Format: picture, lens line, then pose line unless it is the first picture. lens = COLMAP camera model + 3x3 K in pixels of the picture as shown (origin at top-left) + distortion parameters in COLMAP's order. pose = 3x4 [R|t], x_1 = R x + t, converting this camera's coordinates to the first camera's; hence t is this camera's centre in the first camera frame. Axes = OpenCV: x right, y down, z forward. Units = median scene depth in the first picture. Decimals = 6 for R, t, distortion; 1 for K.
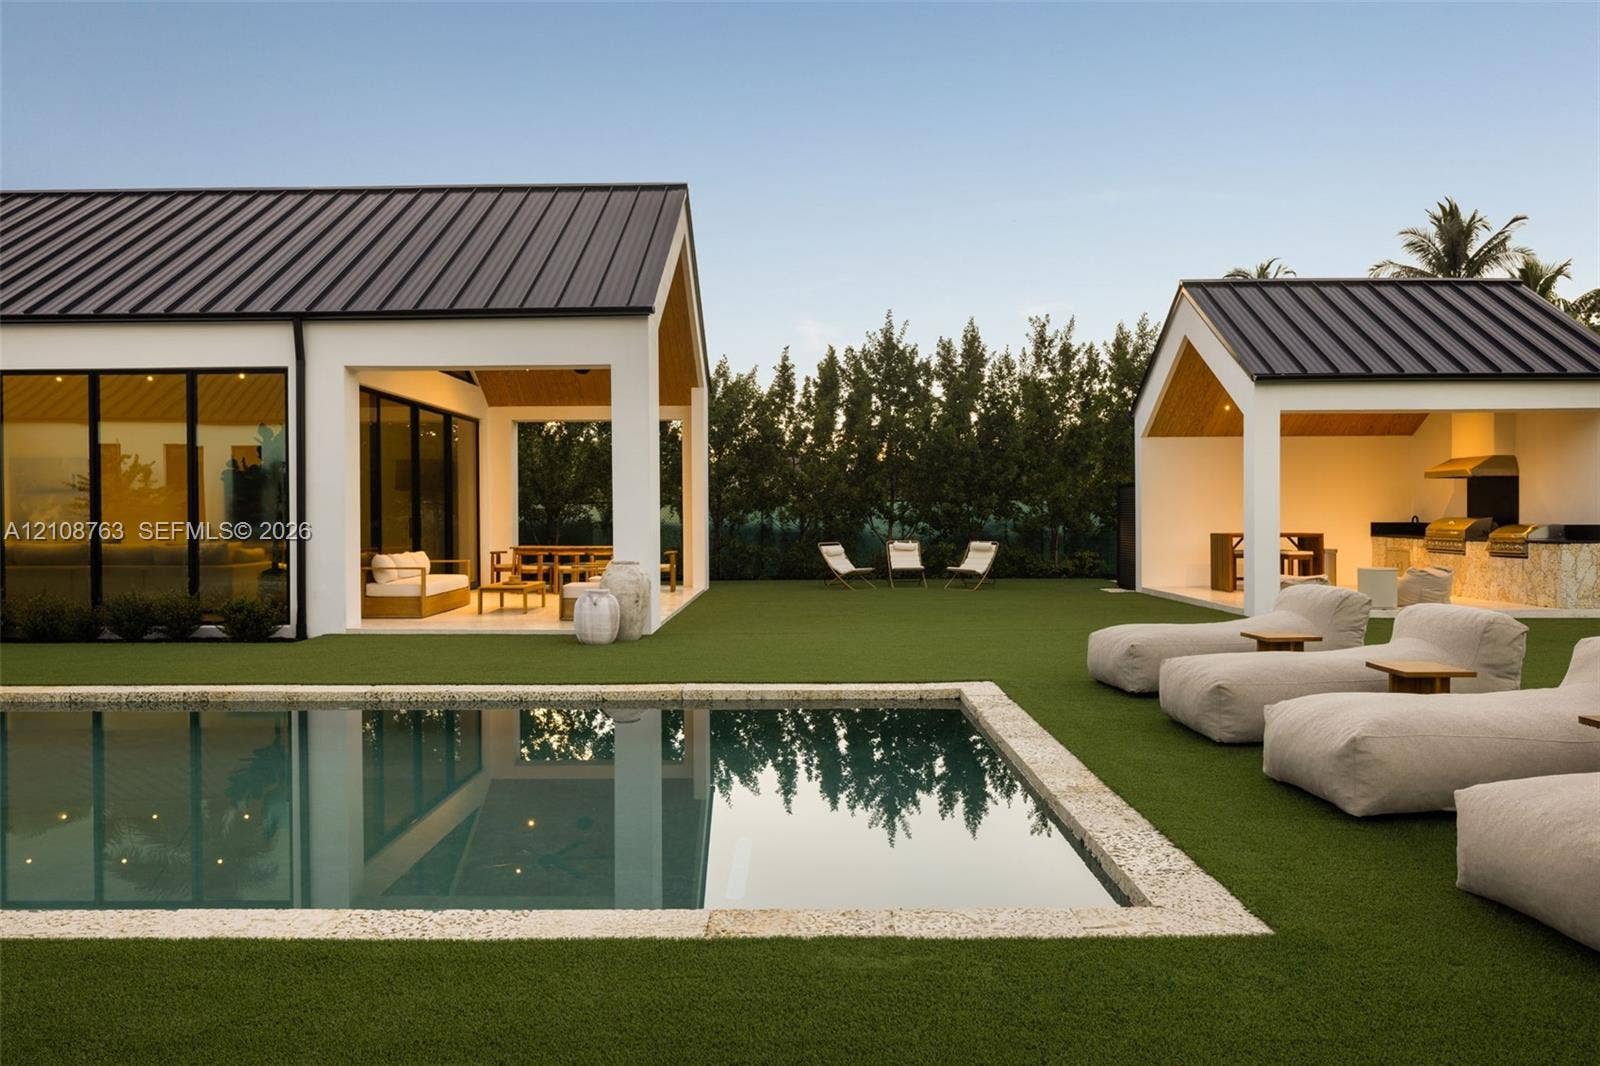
lens RADIAL K [[1100.9, 0, 799.6], [0, 1100.9, 521.6], [0, 0, 1]] dist [-0.000062, 0.000605]
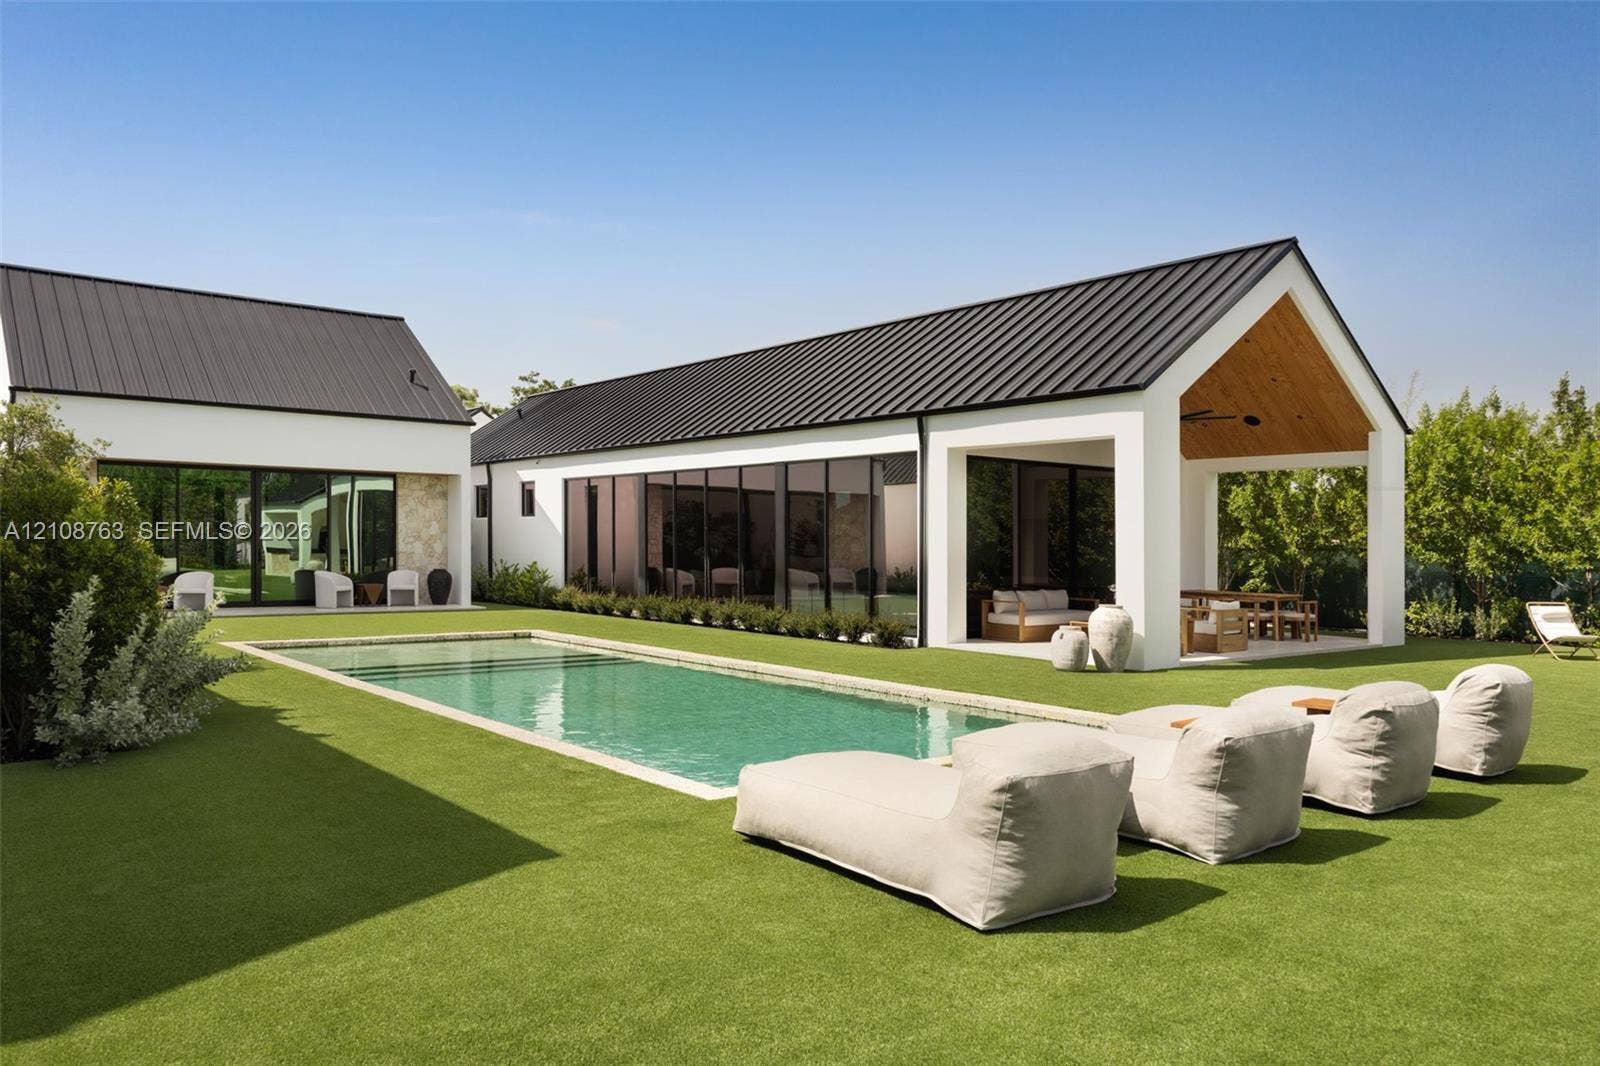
lens RADIAL K [[1145.5, 0, 789.4], [0, 1145.5, 554.8], [0, 0, 1]] dist [0.005271, -0.000533]
pose [[0.617070, 0.015825, -0.786749, 0.568247], [-0.023108, 0.999731, 0.001985, -0.008570], [0.786569, 0.016956, 0.617269, -0.013692]]
